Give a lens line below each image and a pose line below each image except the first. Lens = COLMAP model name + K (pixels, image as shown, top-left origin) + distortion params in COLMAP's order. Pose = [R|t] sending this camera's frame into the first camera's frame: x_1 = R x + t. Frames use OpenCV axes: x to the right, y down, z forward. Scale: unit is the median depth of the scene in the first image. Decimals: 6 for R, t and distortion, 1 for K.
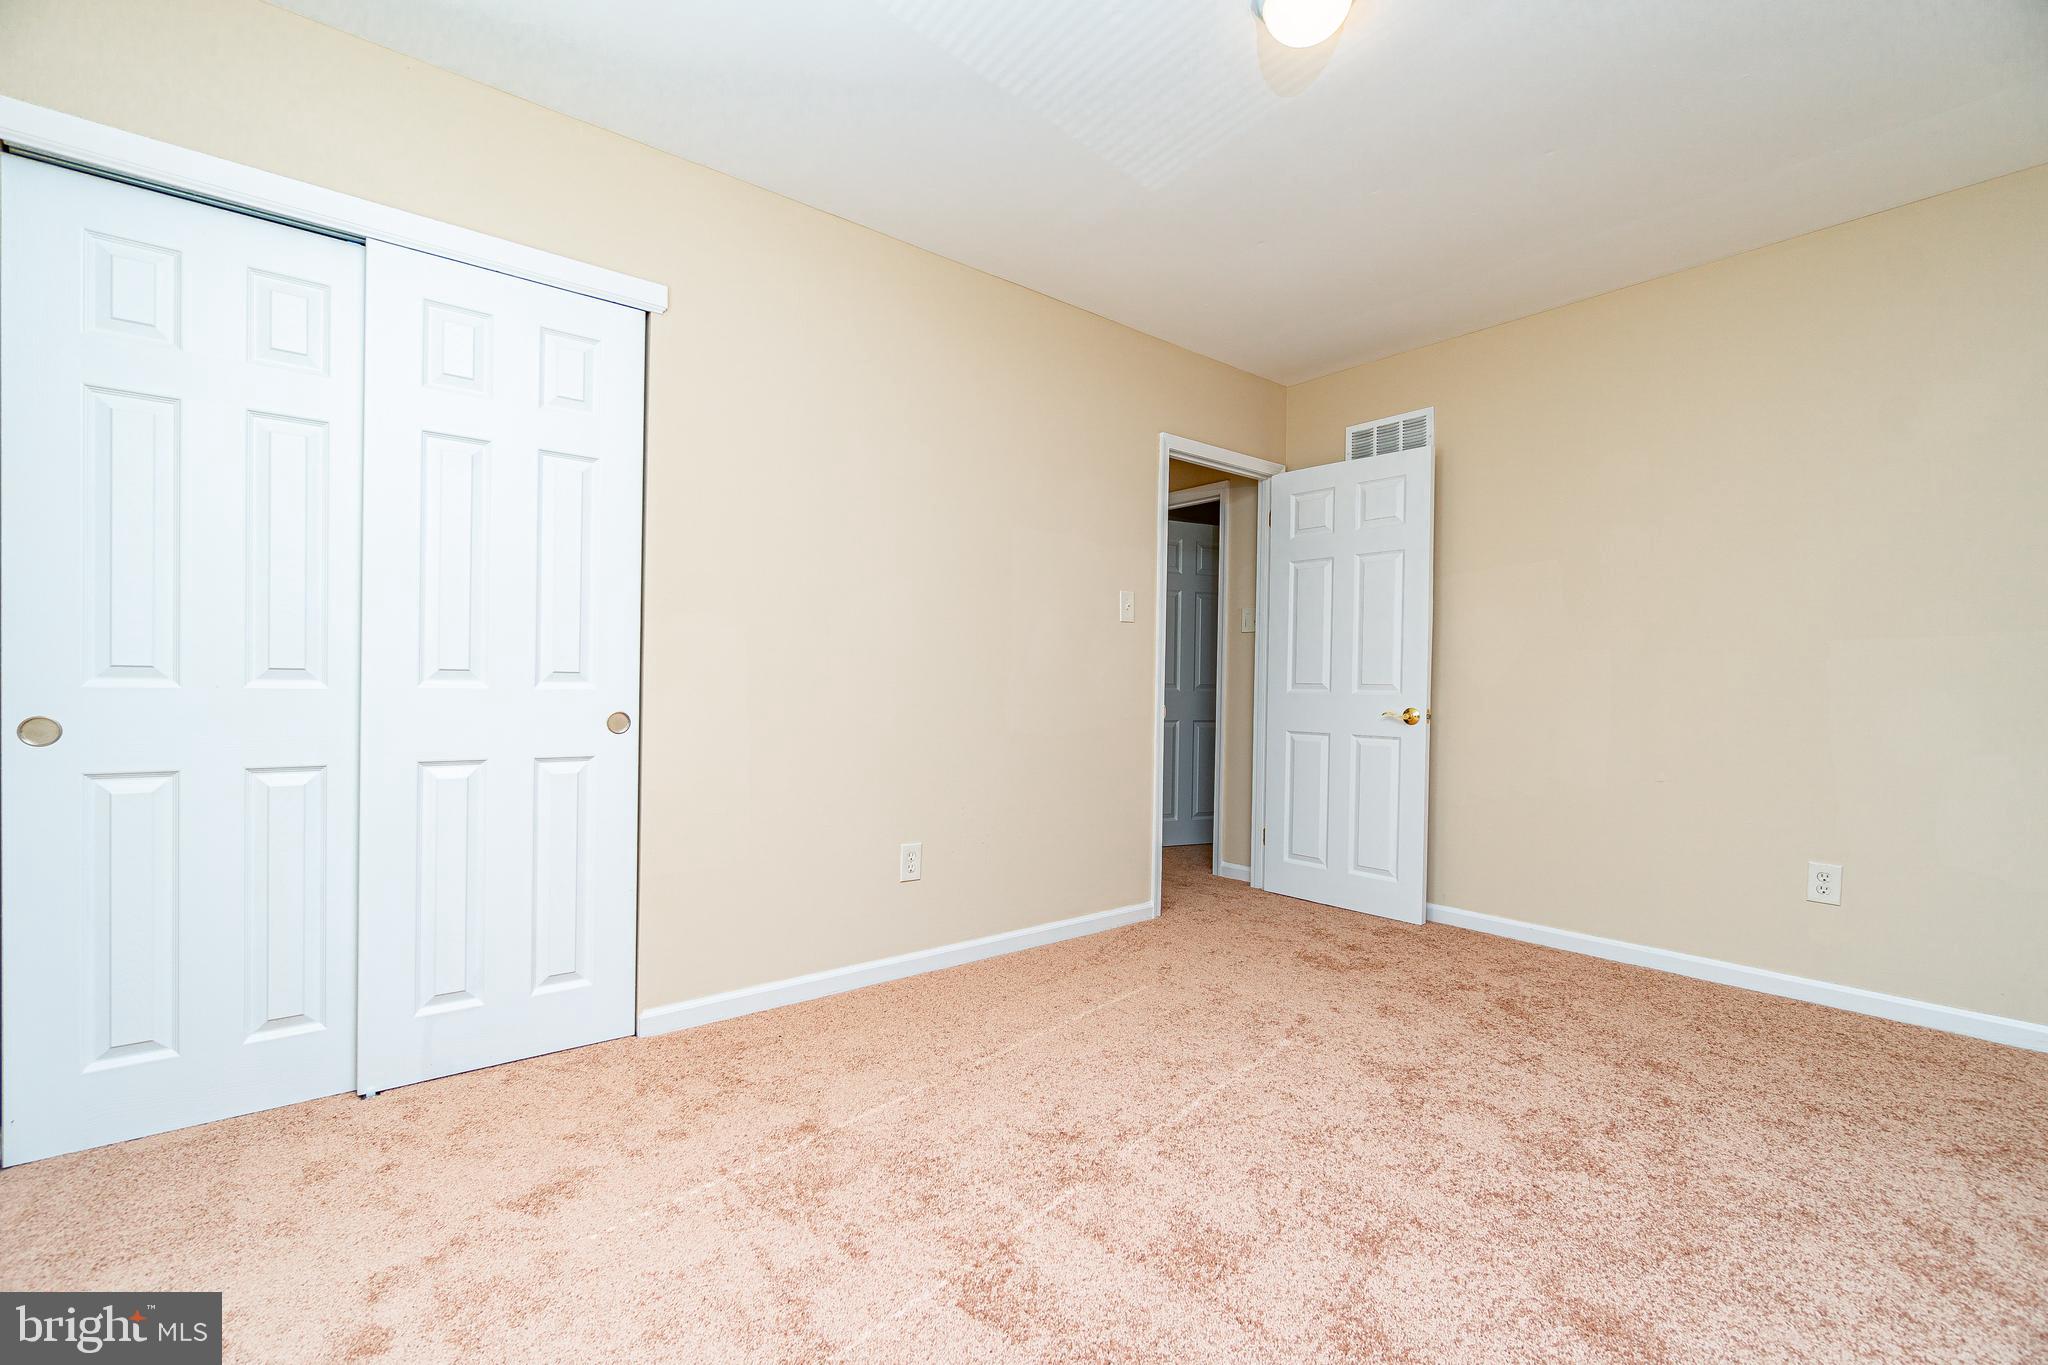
lens RADIAL K [[894.3, 0, 1017.4], [0, 894.3, 696.6], [0, 0, 1]] dist [-0.003275, -0.000076]
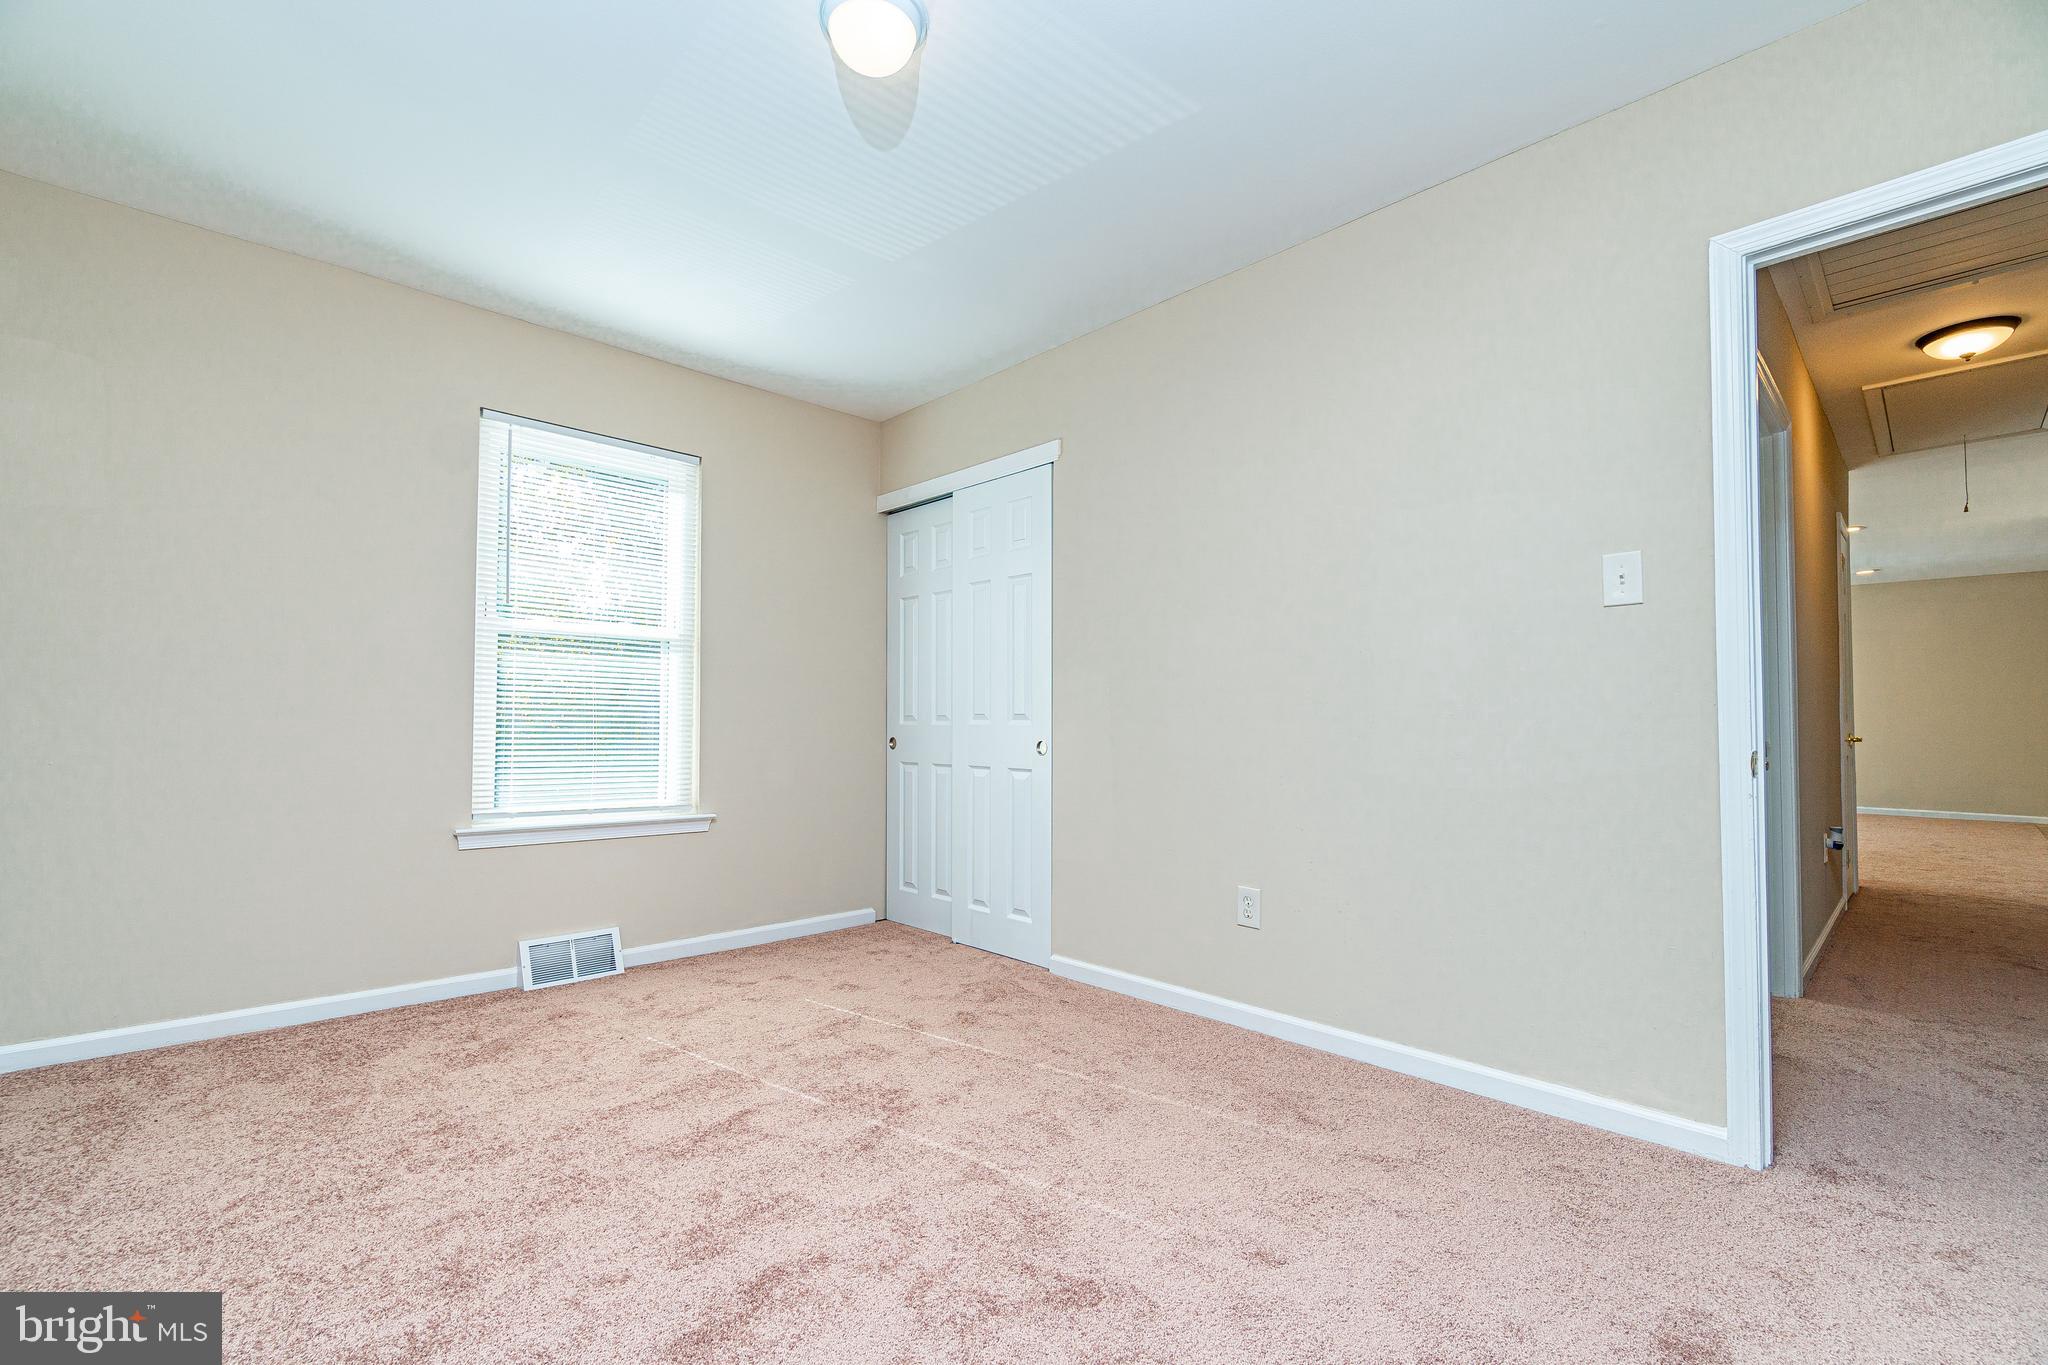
lens RADIAL K [[894.3, 0, 1017.4], [0, 894.3, 696.6], [0, 0, 1]] dist [-0.003275, -0.000076]
pose [[0.071395, -0.037995, -0.996724, 1.015743], [-0.007408, 0.999226, -0.038621, 0.002196], [0.997421, 0.010141, 0.071058, 0.859235]]
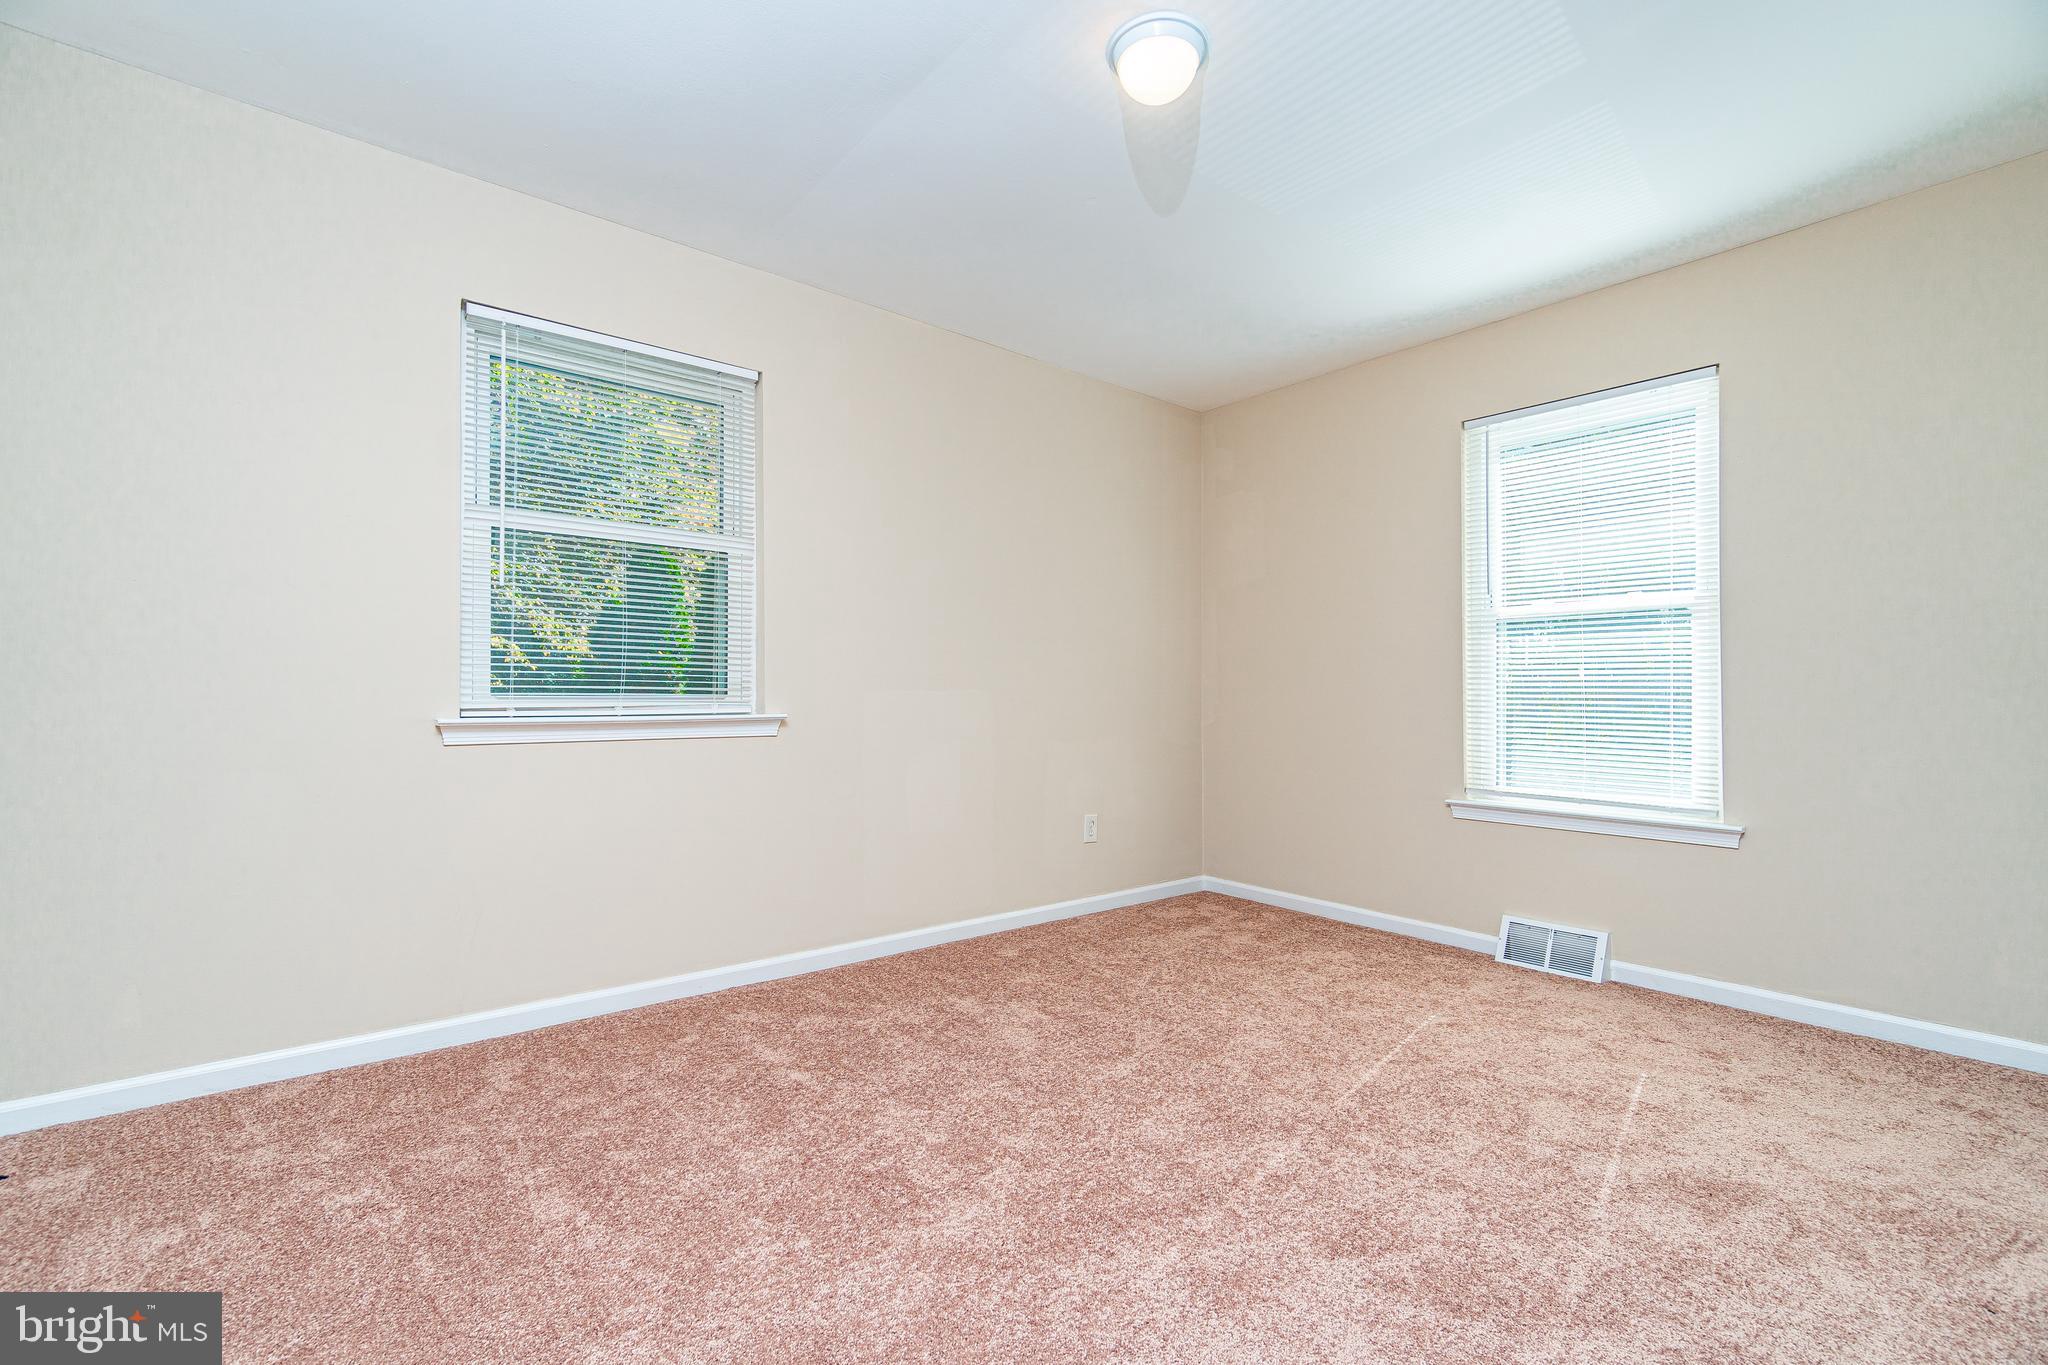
lens RADIAL K [[894.3, 0, 1017.4], [0, 894.3, 696.6], [0, 0, 1]] dist [-0.003275, -0.000076]
pose [[-0.999732, -0.014004, 0.018459, 0.356282], [-0.014103, 0.999887, -0.005253, -0.001525], [-0.018383, -0.005512, -0.999816, 1.632489]]
